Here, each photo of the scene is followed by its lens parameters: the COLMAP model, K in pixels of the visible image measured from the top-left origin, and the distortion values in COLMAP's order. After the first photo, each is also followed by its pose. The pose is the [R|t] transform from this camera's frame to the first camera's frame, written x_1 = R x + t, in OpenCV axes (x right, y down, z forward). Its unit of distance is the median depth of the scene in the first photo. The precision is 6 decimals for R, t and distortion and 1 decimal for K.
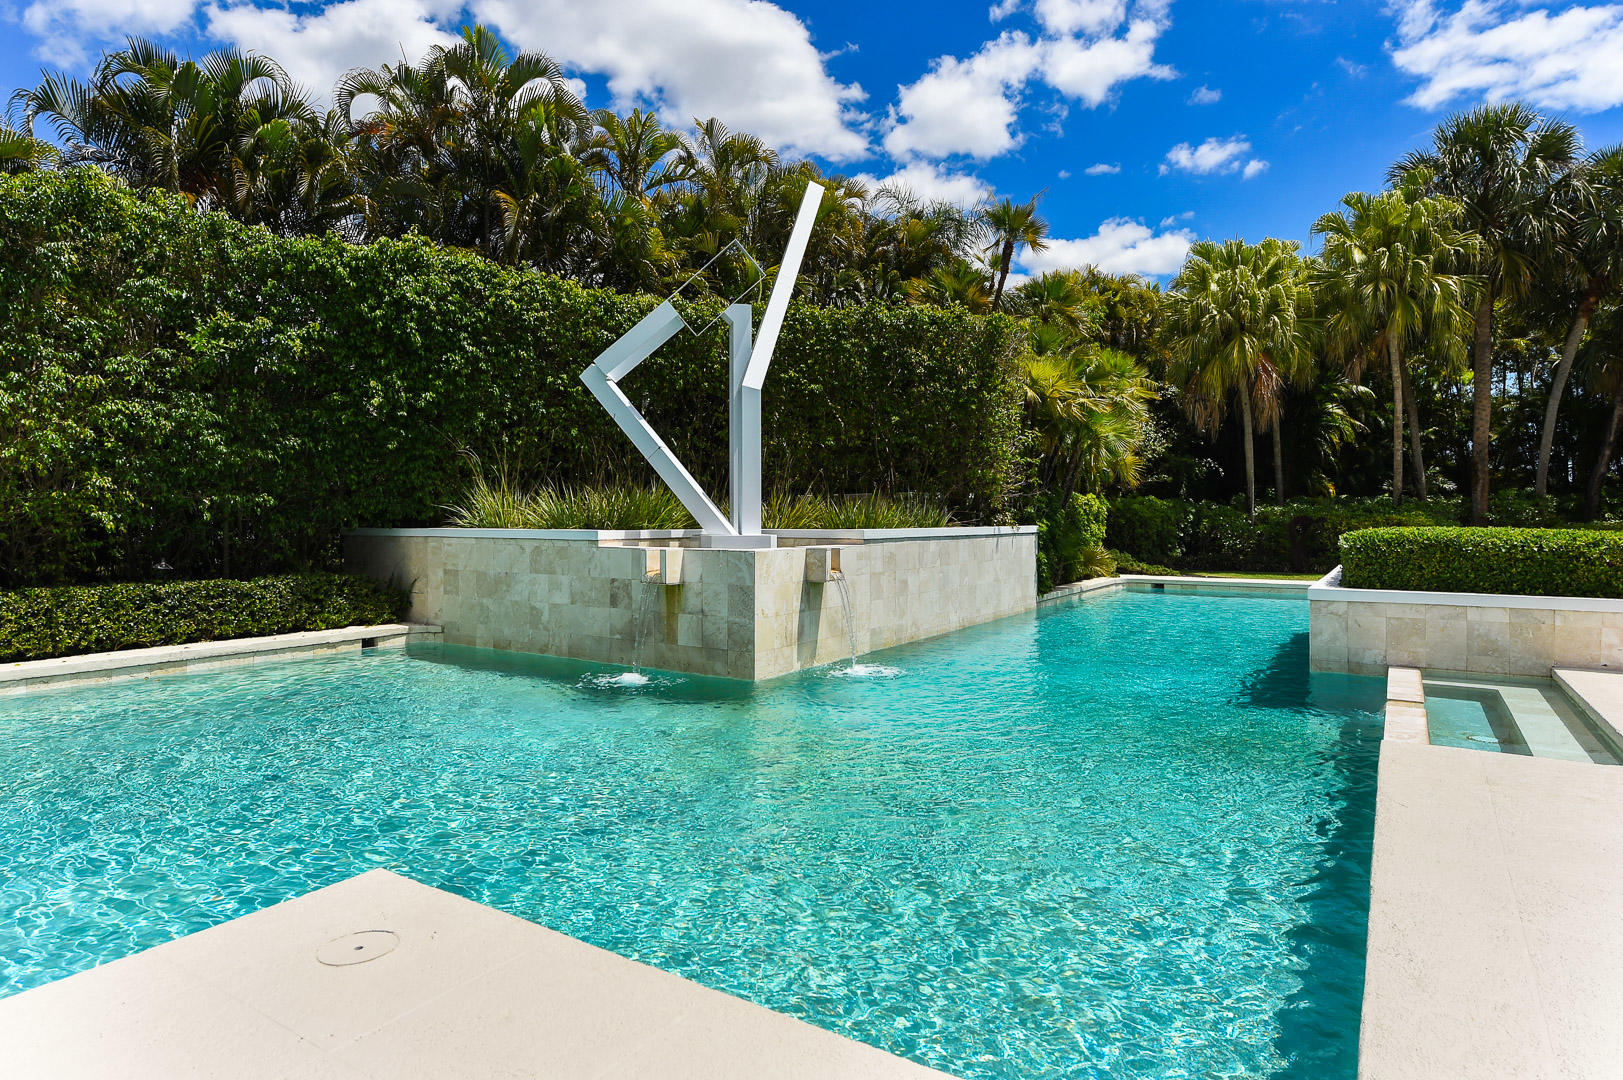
lens RADIAL K [[918.3, 0, 808.0], [0, 918.3, 529.6], [0, 0, 1]] dist [-0.000381, -0.001067]
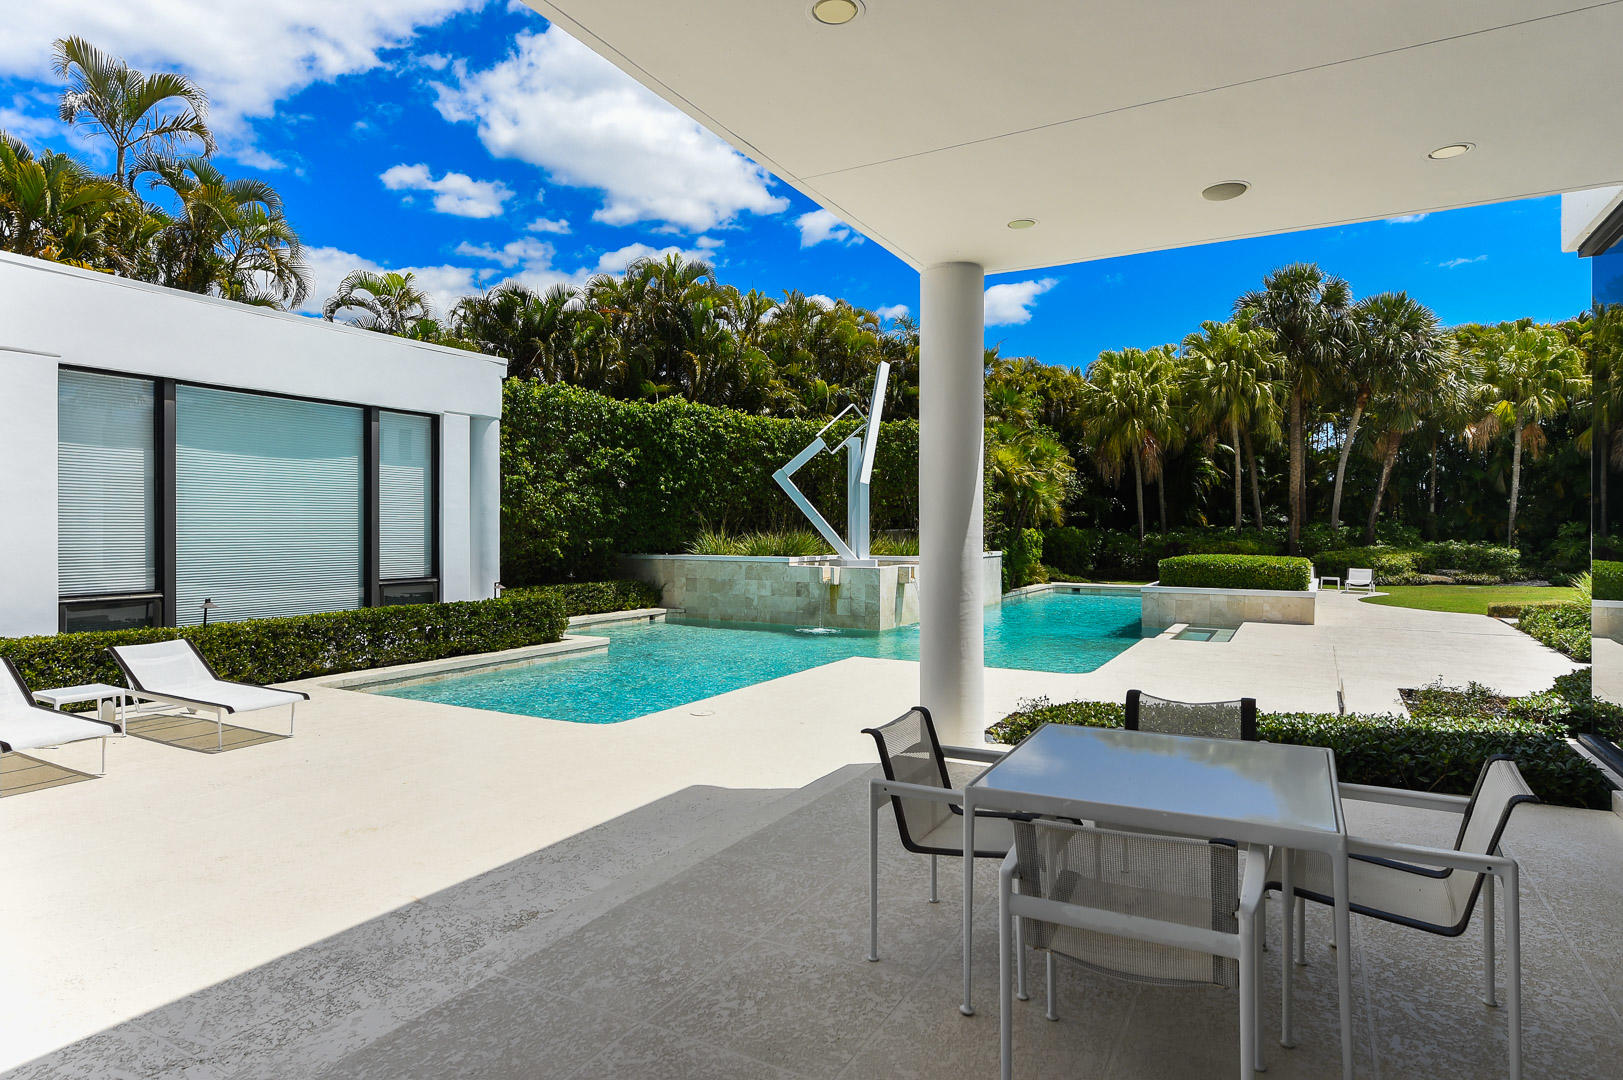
lens RADIAL K [[918.3, 0, 812.7], [0, 918.3, 531.5], [0, 0, 1]] dist [-0.000381, -0.001067]
pose [[0.997296, 0.003196, 0.073419, -0.203866], [-0.002360, 0.999931, -0.011472, -0.019910], [-0.073450, 0.011267, 0.997235, -0.599003]]
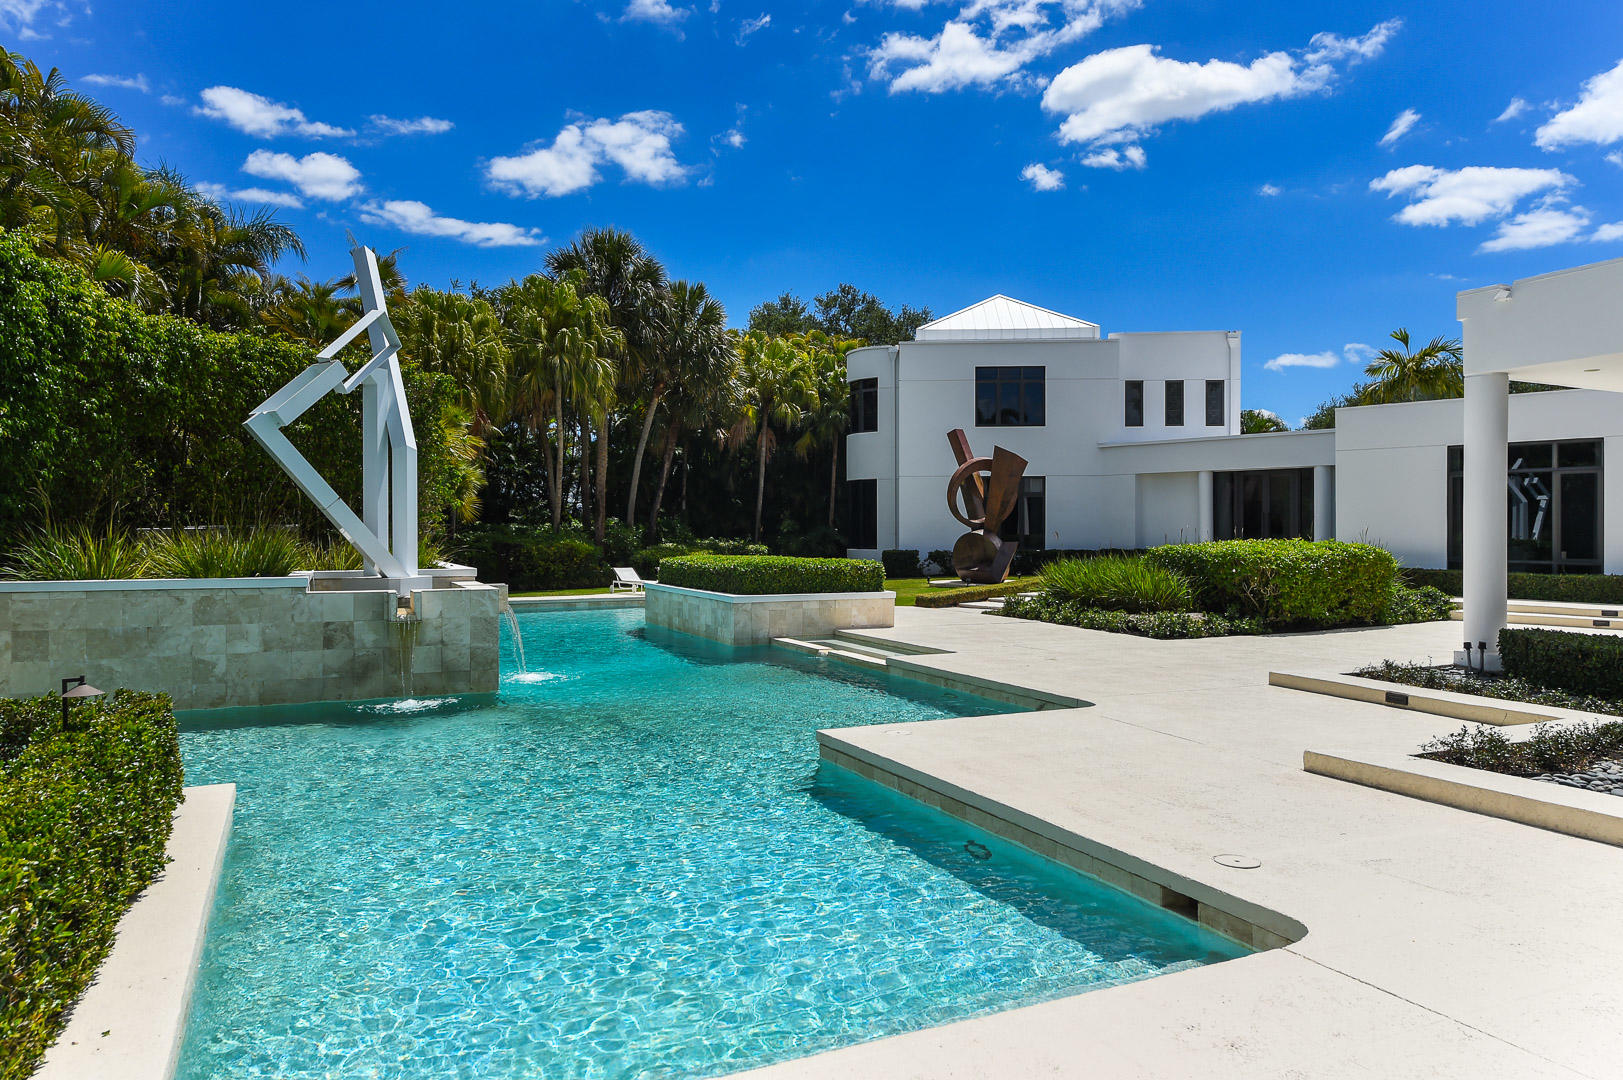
lens RADIAL K [[1067.6, 0, 814.1], [0, 1067.6, 540.4], [0, 0, 1]] dist [0.007088, 0.000337]
pose [[0.529862, -0.008086, 0.848045, -0.604123], [0.010750, 0.999938, 0.002817, -0.024344], [-0.848016, 0.007624, 0.529916, -0.086739]]
